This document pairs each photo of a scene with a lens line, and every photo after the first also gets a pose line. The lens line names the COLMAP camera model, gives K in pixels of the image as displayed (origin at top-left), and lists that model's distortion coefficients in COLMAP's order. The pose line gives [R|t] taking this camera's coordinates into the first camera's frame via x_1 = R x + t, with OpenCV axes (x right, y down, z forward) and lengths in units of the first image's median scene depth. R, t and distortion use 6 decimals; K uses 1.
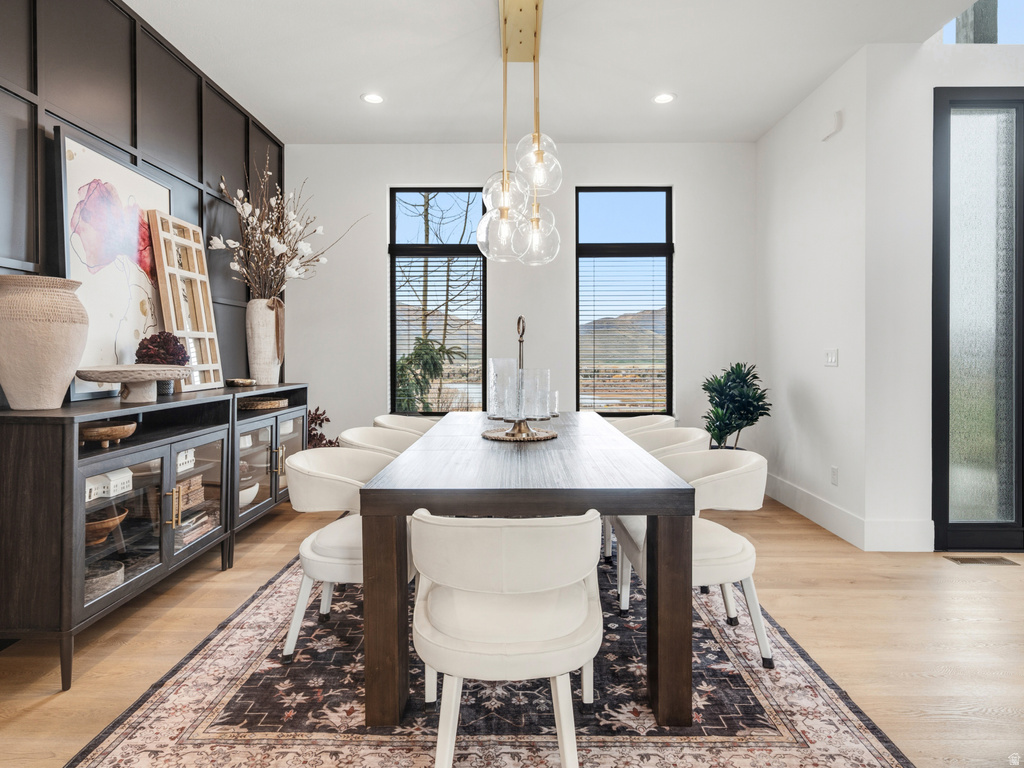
lens RADIAL K [[577.4, 0, 511.5], [0, 577.4, 356.5], [0, 0, 1]] dist [0.004263, 0.000163]
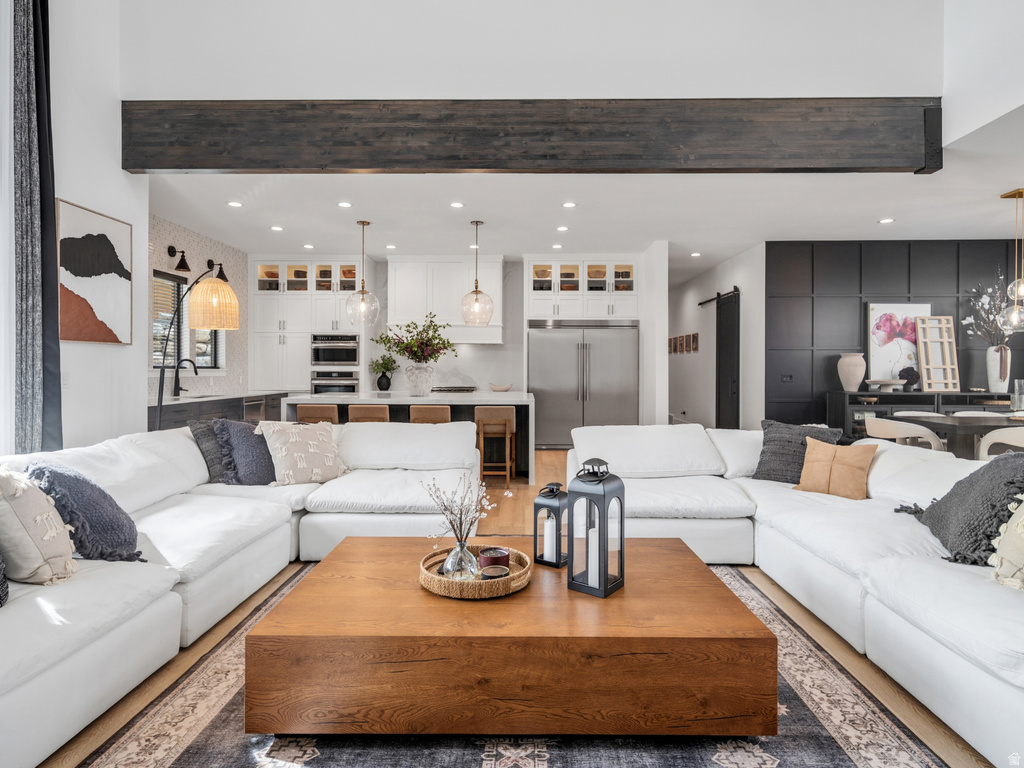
lens RADIAL K [[561.2, 0, 511.6], [0, 561.2, 373.0], [0, 0, 1]] dist [0.003387, 0.001668]
pose [[-0.019461, 0.012362, -0.999734, 1.565974], [-0.006336, 0.999902, 0.012487, -0.028711], [0.999791, 0.006577, -0.019381, -0.582918]]
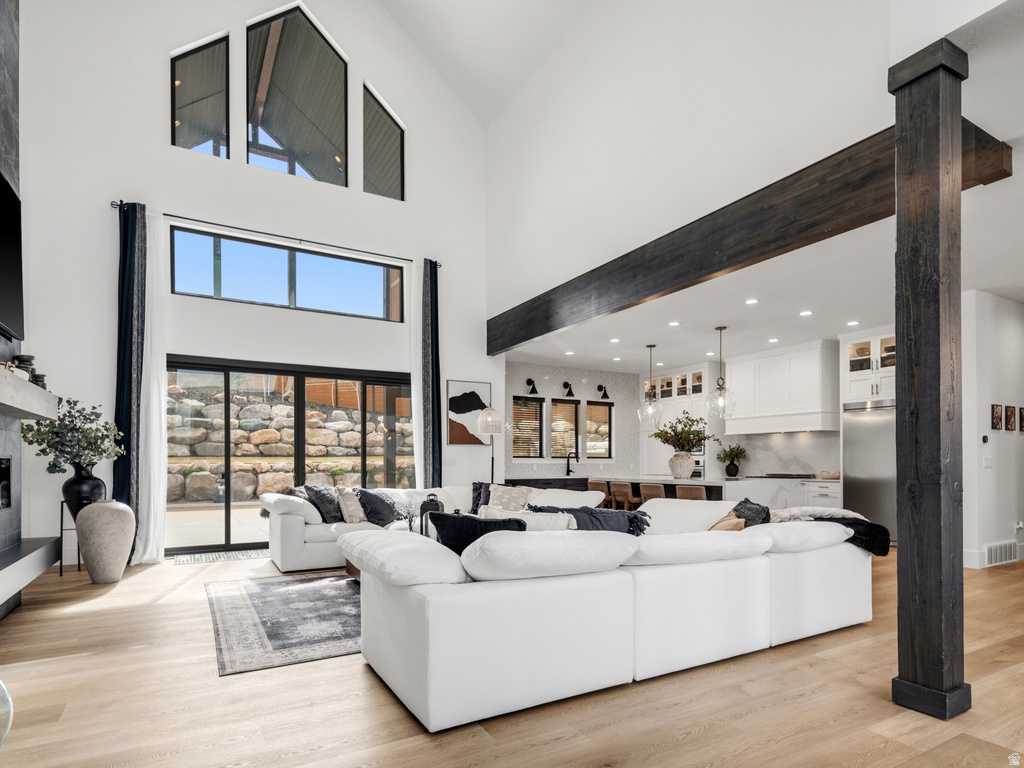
lens RADIAL K [[565.0, 0, 528.1], [0, 565.0, 464.4], [0, 0, 1]] dist [0.005119, -0.000421]
pose [[-0.858078, 0.008552, -0.513448, 1.437547], [0.005077, 0.999954, 0.008170, -0.006595], [0.513494, 0.004403, -0.858082, 0.711805]]
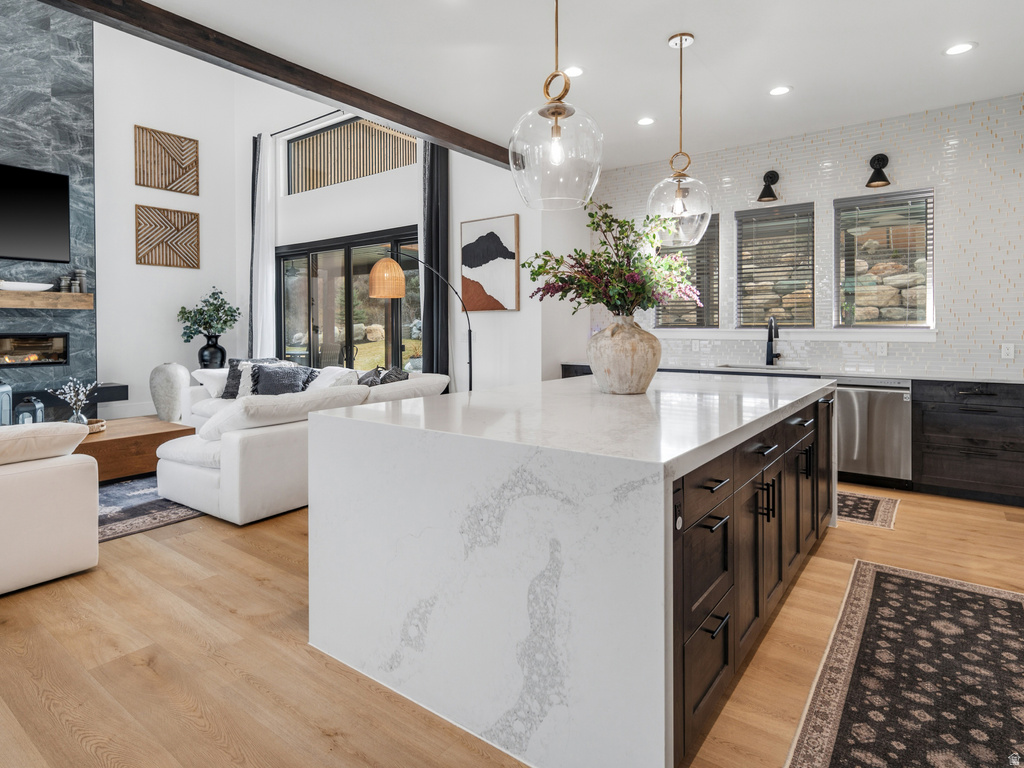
lens RADIAL K [[572.3, 0, 514.6], [0, 572.3, 331.0], [0, 0, 1]] dist [0.008380, -0.000216]
pose [[-0.796709, 0.004194, 0.604348, -0.635622], [0.009242, 0.999944, 0.005244, -0.021300], [-0.604292, 0.009763, -0.796703, -0.184308]]
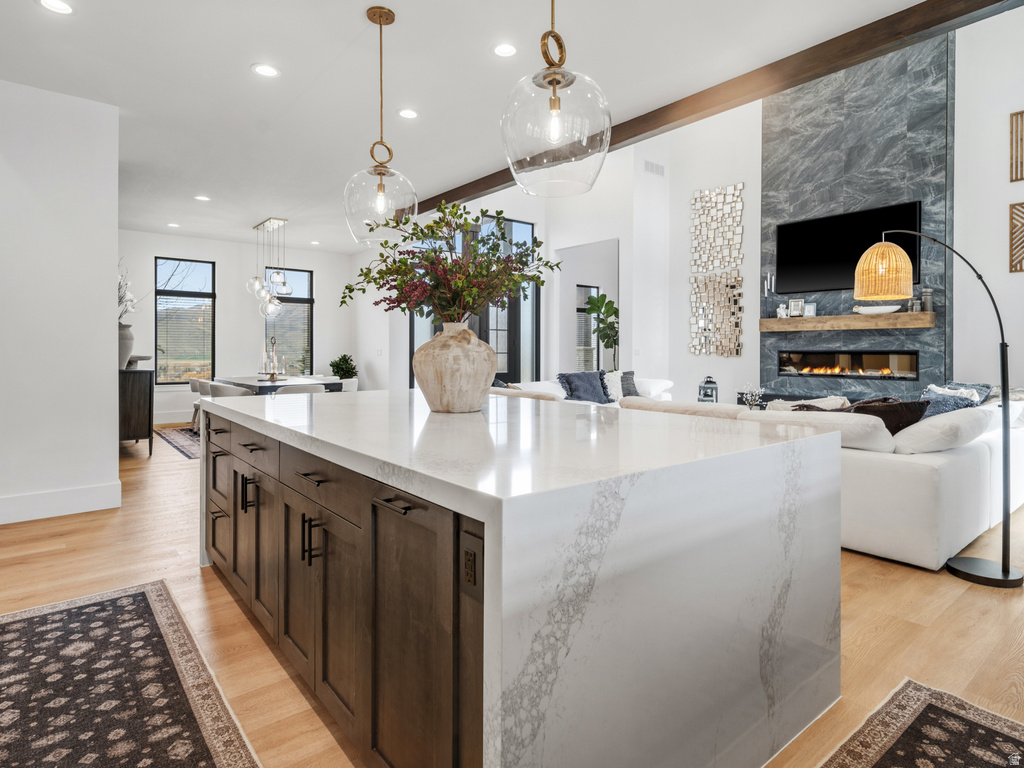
lens RADIAL K [[569.3, 0, 513.0], [0, 569.3, 353.8], [0, 0, 1]] dist [0.004804, 0.000366]
pose [[0.780528, 0.003701, 0.625110, -0.652347], [-0.004807, 0.999988, 0.000082, 0.000590], [-0.625103, -0.003069, 0.780536, -1.492197]]
